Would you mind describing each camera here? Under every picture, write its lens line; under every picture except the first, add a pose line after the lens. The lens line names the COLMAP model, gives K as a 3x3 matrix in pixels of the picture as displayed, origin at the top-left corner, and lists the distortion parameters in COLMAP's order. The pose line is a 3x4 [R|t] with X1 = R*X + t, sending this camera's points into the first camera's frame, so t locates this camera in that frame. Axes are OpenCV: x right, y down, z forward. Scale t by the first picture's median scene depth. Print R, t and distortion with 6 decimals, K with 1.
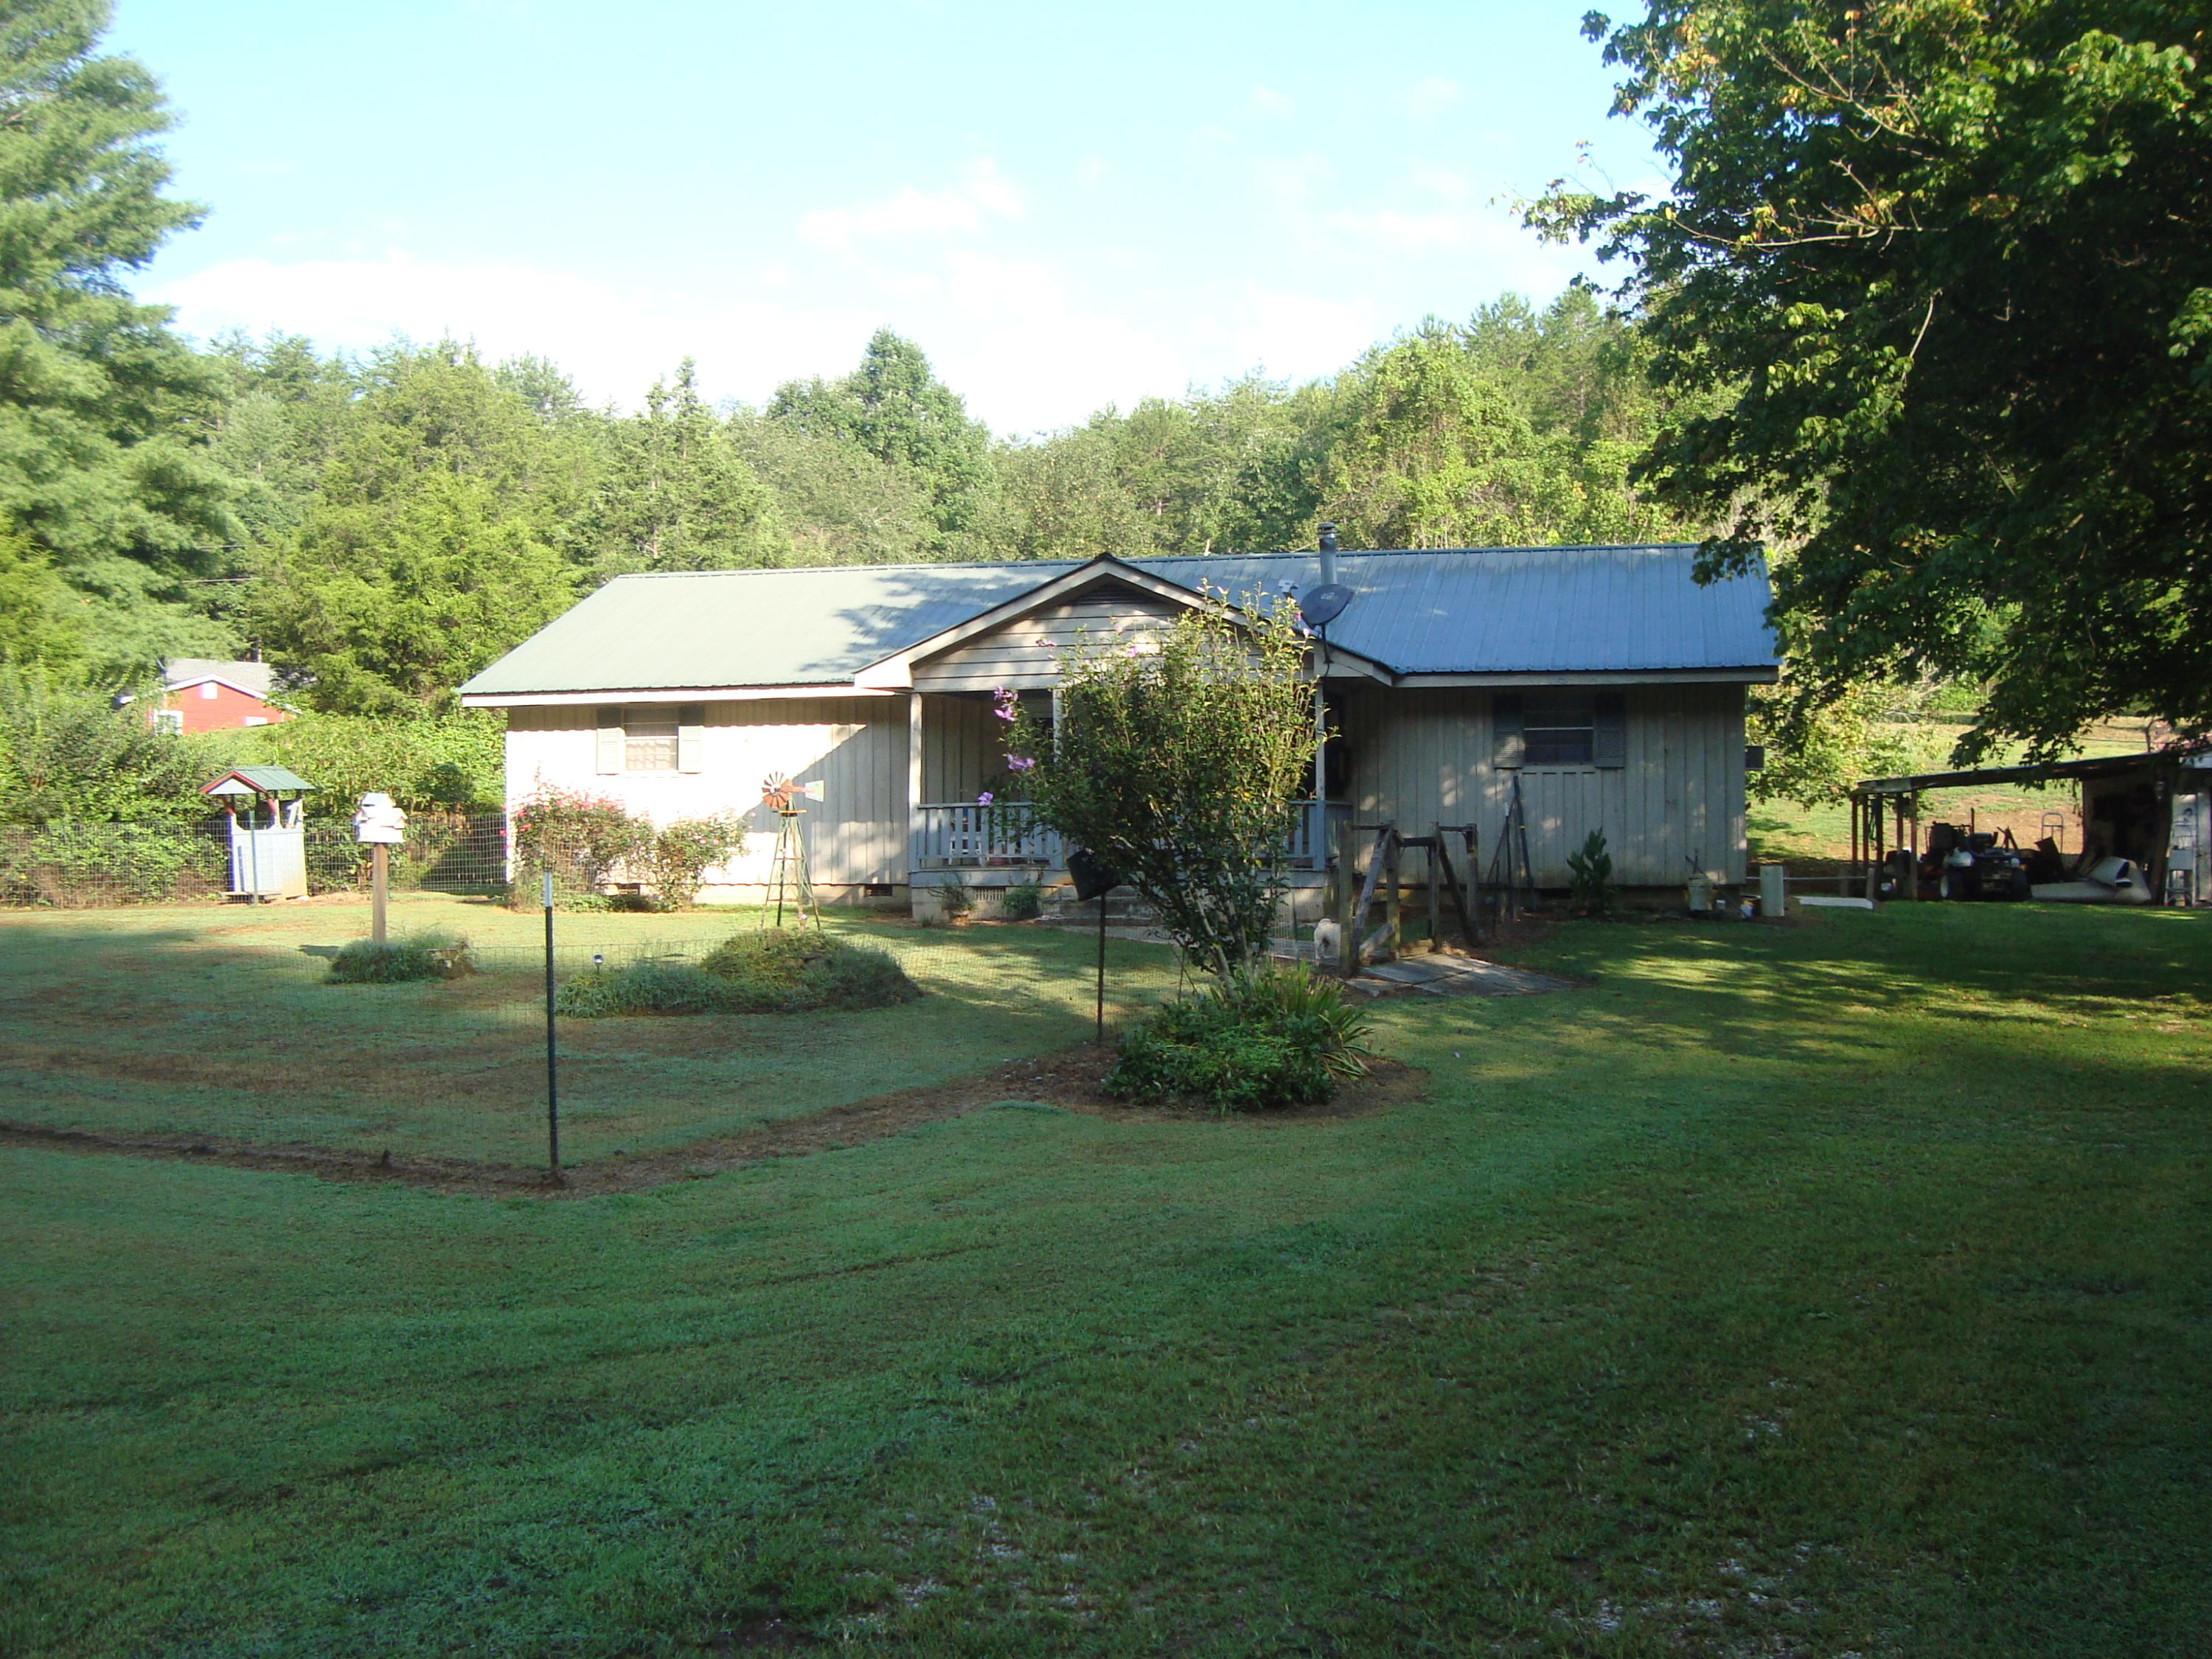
lens RADIAL K [[2122.0, 0, 1104.5], [0, 2122.0, 819.6], [0, 0, 1]] dist [-0.181310, 0.163128]
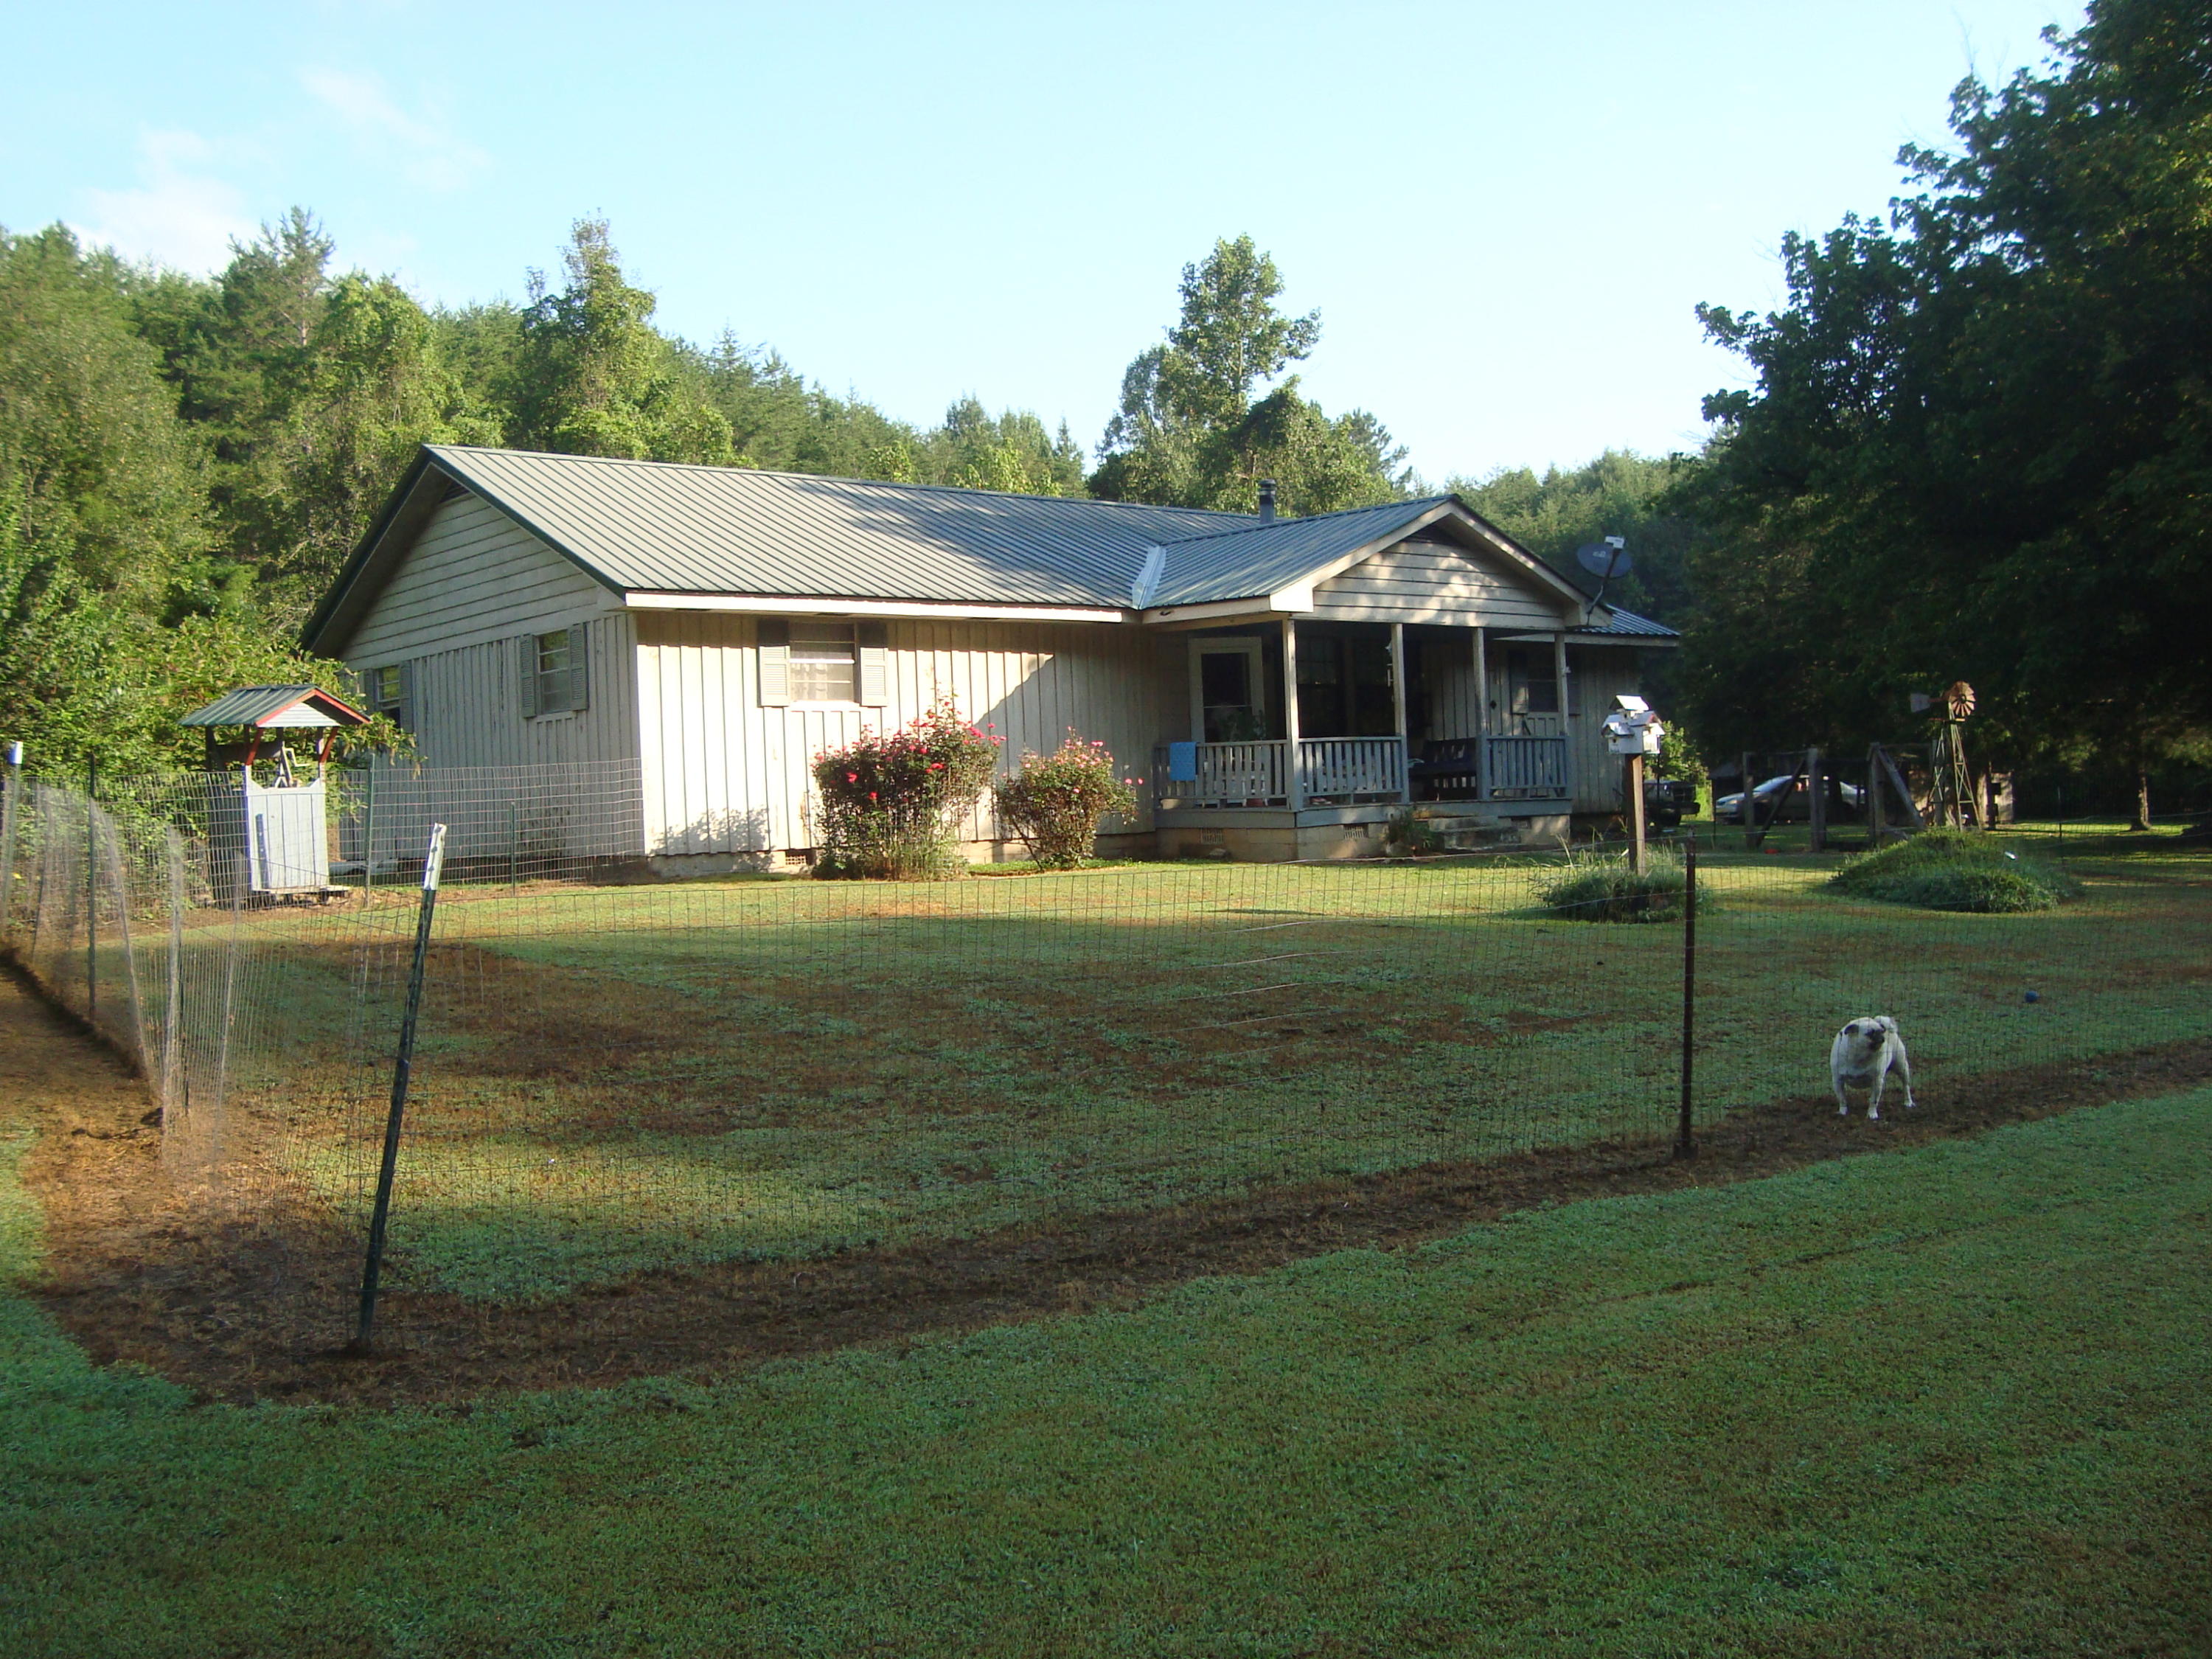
lens RADIAL K [[2122.0, 0, 1104.5], [0, 2122.0, 819.6], [0, 0, 1]] dist [-0.181310, 0.163128]
pose [[0.555545, -0.020557, 0.831232, -0.919367], [0.029327, 0.999557, 0.005119, 0.021072], [-0.830969, 0.021534, 0.555902, 0.559384]]
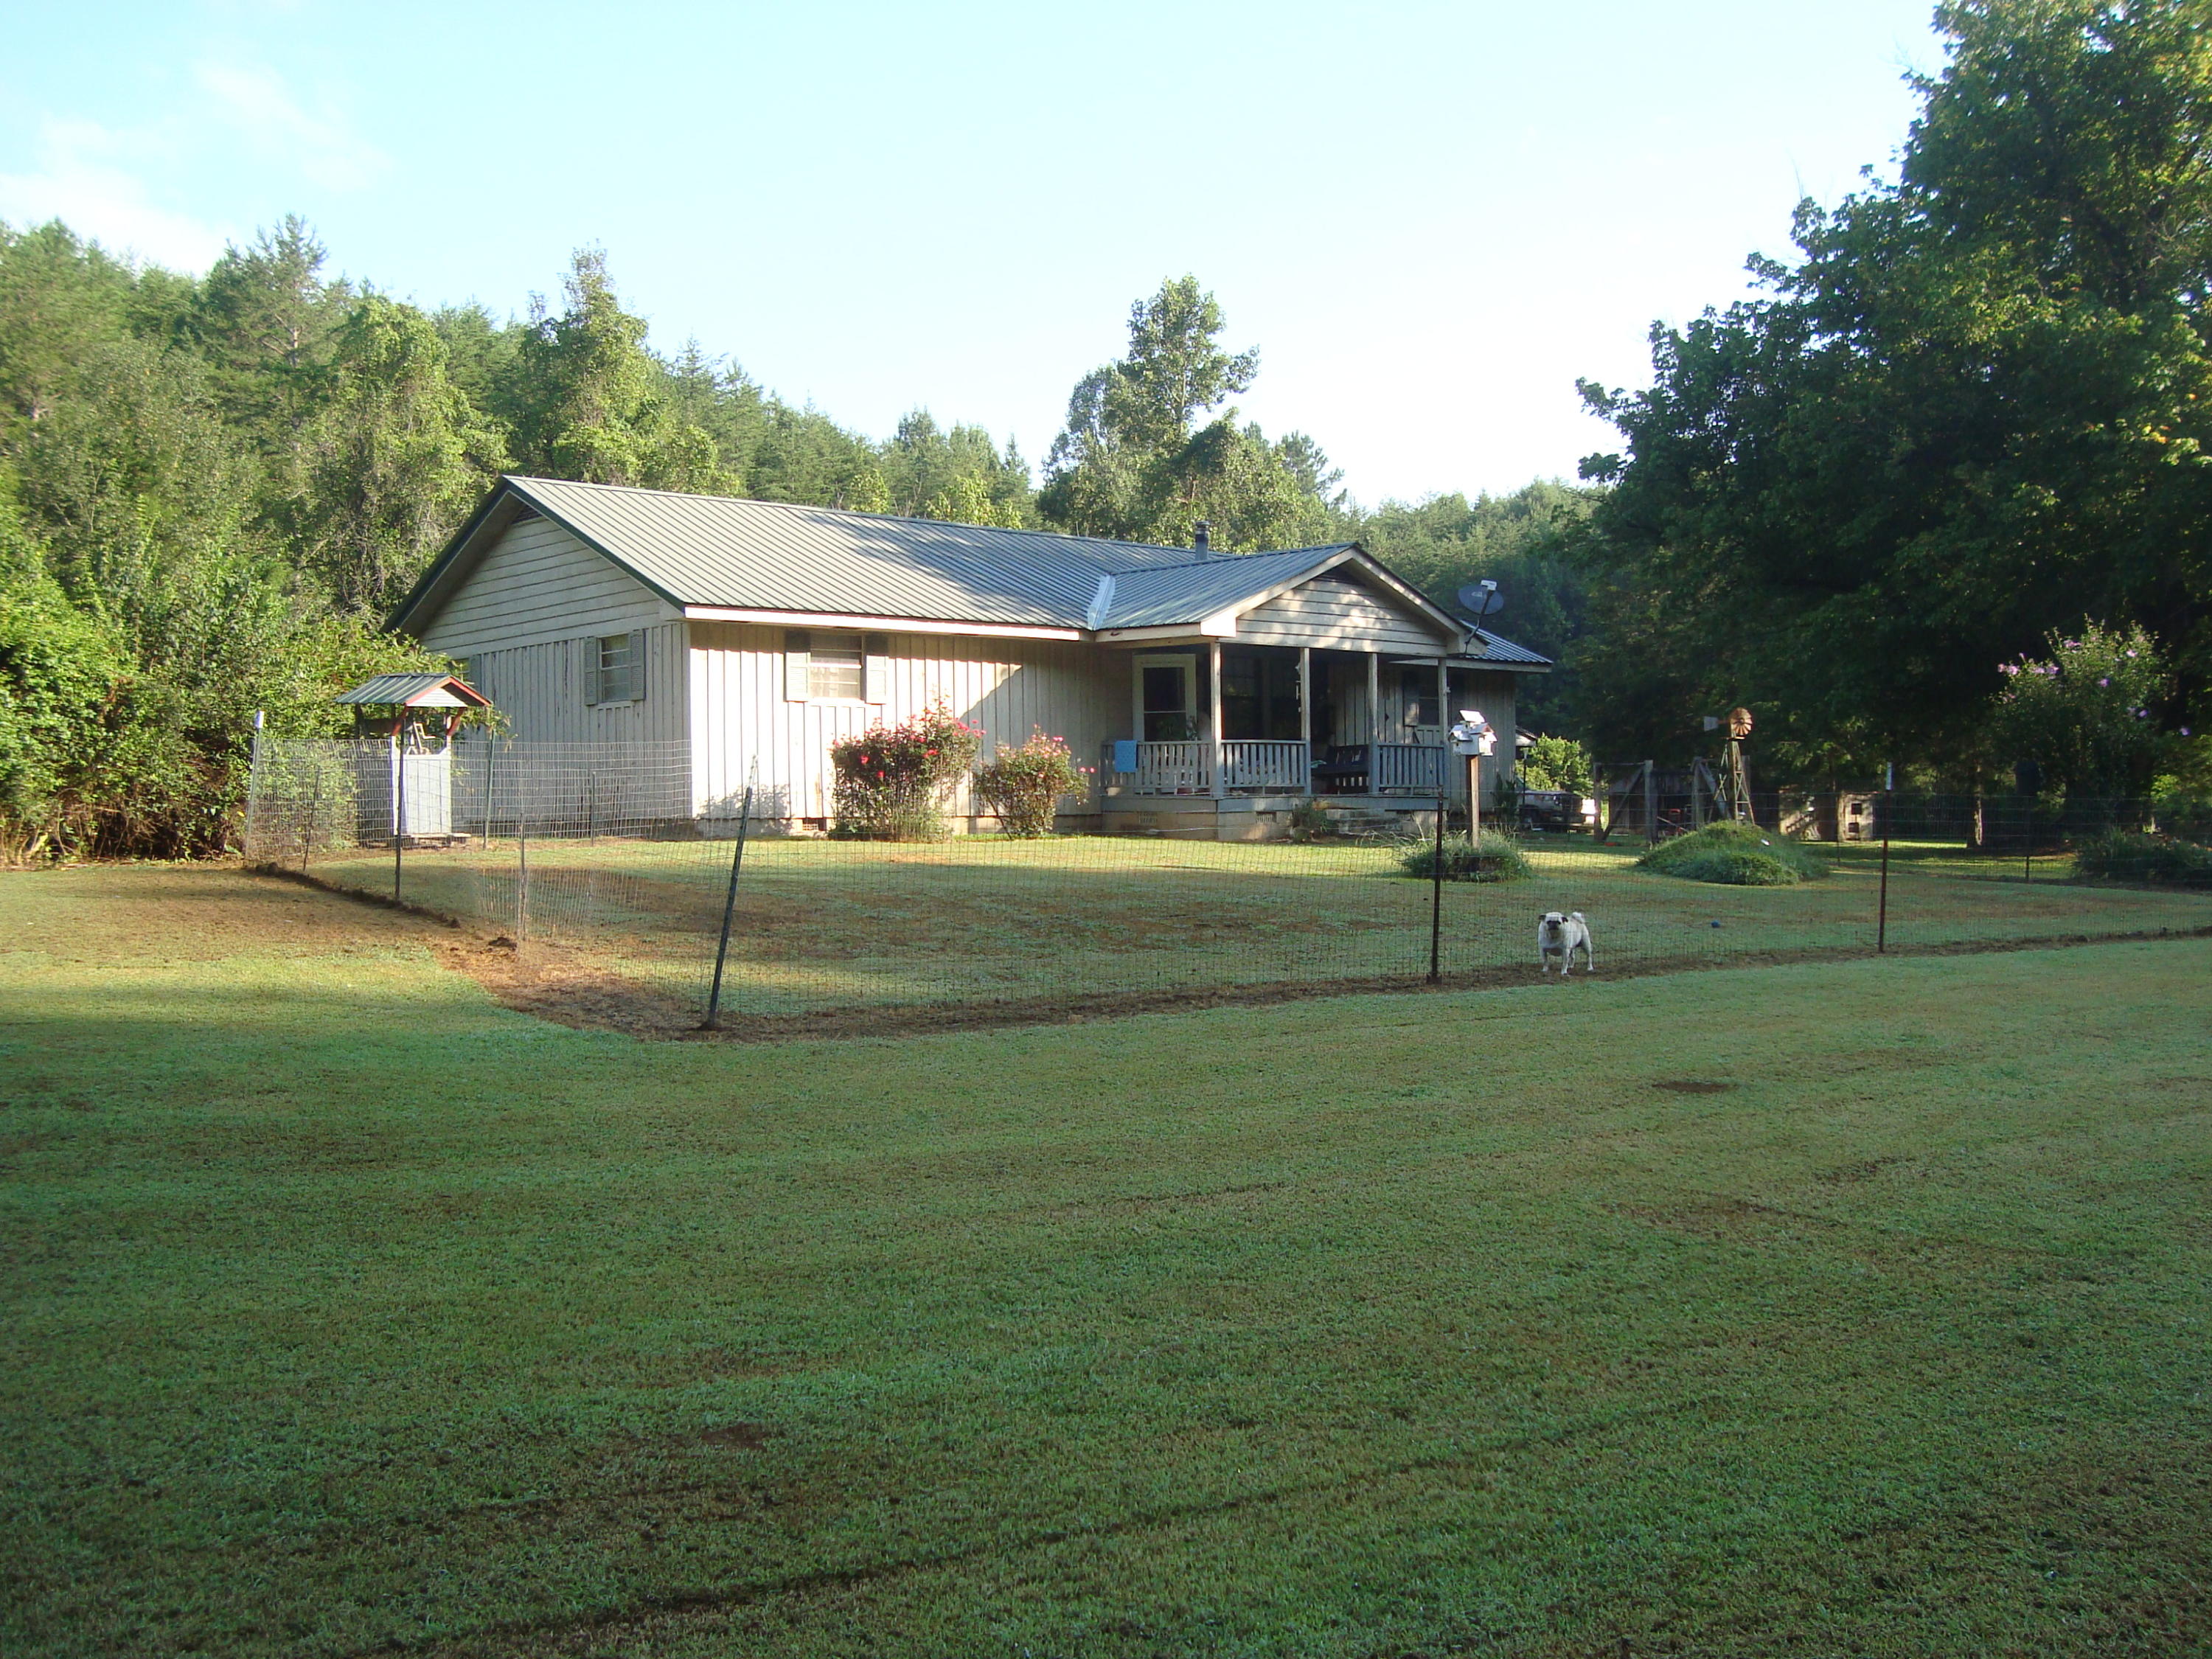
lens RADIAL K [[2120.9, 0, 1157.2], [0, 2120.9, 844.5], [0, 0, 1]] dist [-0.208879, 0.186397]
pose [[0.507273, -0.013682, 0.861677, -1.100236], [0.003393, 0.999898, 0.013879, 0.033363], [-0.861779, -0.004117, 0.507268, 0.454958]]
